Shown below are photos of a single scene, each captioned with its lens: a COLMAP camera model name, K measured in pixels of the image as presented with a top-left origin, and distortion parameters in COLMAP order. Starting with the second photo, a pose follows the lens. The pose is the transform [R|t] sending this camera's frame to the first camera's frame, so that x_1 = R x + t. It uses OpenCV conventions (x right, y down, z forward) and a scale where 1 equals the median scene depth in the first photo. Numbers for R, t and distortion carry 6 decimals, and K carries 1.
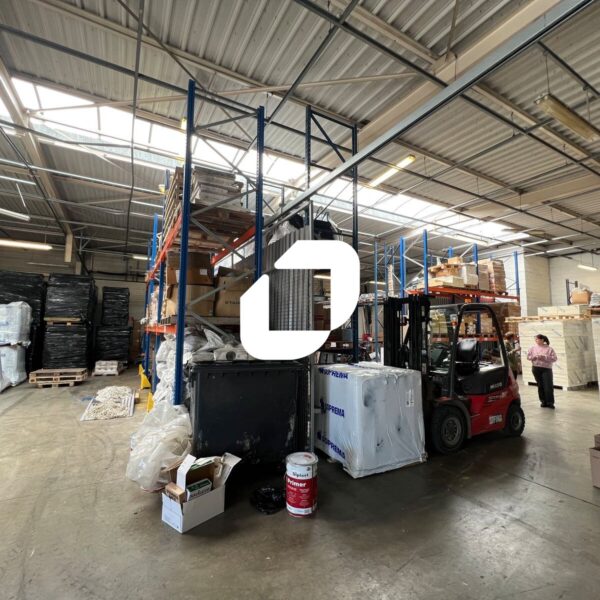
lens RADIAL K [[319.5, 0, 299.5], [0, 319.5, 297.3], [0, 0, 1]] dist [-0.005940, 0.001265]
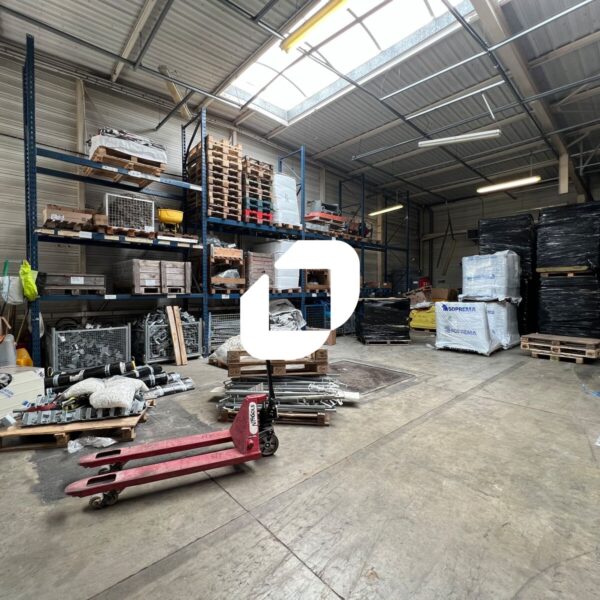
lens RADIAL K [[319.5, 0, 296.9], [0, 319.5, 295.7], [0, 0, 1]] dist [-0.005940, 0.001265]
pose [[0.219957, 0.008209, -0.975475, -0.293753], [0.103450, 0.994130, 0.031693, 0.080992], [0.970009, -0.107884, 0.217816, 0.443545]]
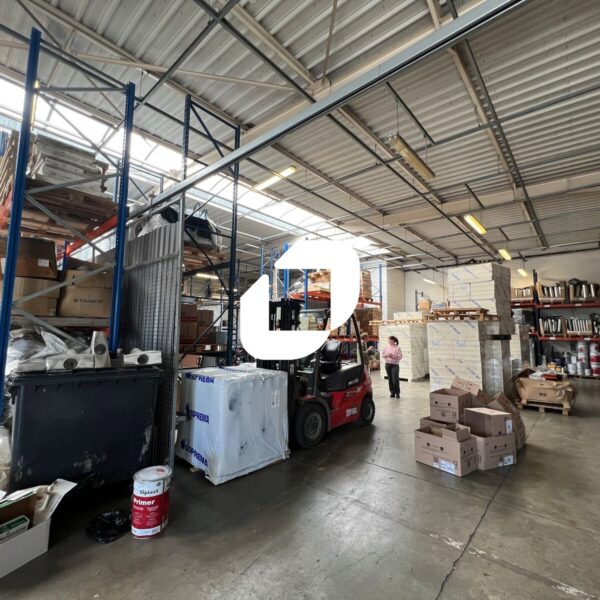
lens RADIAL K [[319.5, 0, 300.4], [0, 319.5, 296.9], [0, 0, 1]] dist [-0.005940, 0.001265]
pose [[0.941666, 0.037719, 0.334427, 0.042506], [-0.036541, 0.999284, -0.009814, -0.005176], [-0.334558, -0.002979, 0.942371, -0.003067]]
